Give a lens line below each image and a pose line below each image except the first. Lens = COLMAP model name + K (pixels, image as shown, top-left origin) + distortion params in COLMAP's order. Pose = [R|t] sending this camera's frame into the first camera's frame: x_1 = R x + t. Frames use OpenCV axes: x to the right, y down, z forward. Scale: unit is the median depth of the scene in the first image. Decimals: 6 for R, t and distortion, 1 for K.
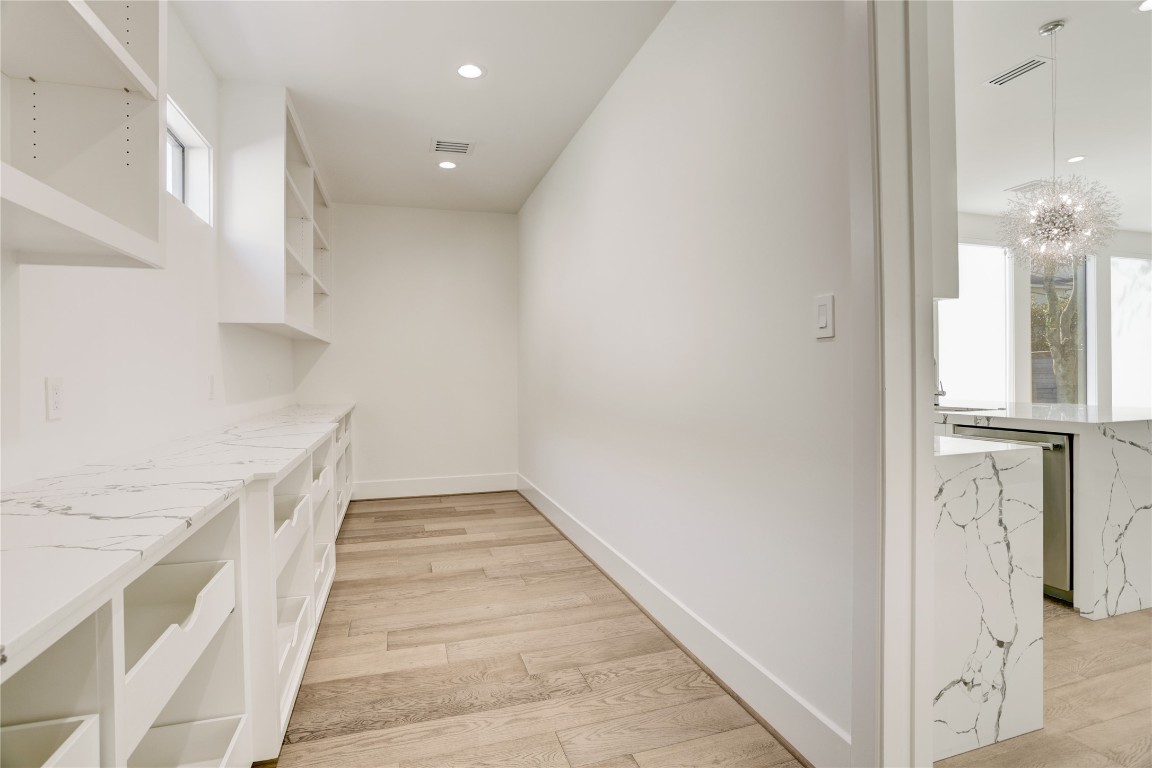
lens RADIAL K [[564.8, 0, 576.4], [0, 564.8, 366.7], [0, 0, 1]] dist [-0.025547, 0.001892]
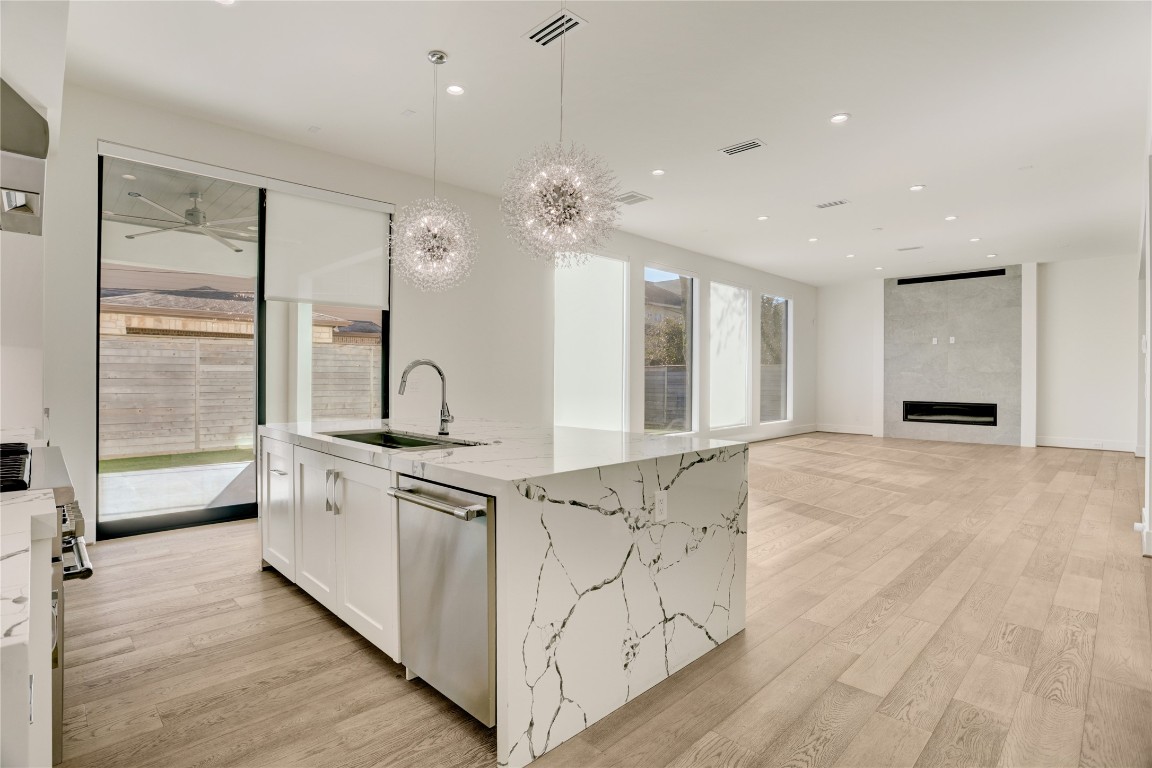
lens RADIAL K [[564.8, 0, 573.8], [0, 564.8, 379.9], [0, 0, 1]] dist [-0.025547, 0.001892]
pose [[0.889755, 0.015590, 0.456172, 0.678455], [-0.023084, 0.999675, 0.010861, -0.025231], [-0.455854, -0.020194, 0.889825, 0.364665]]
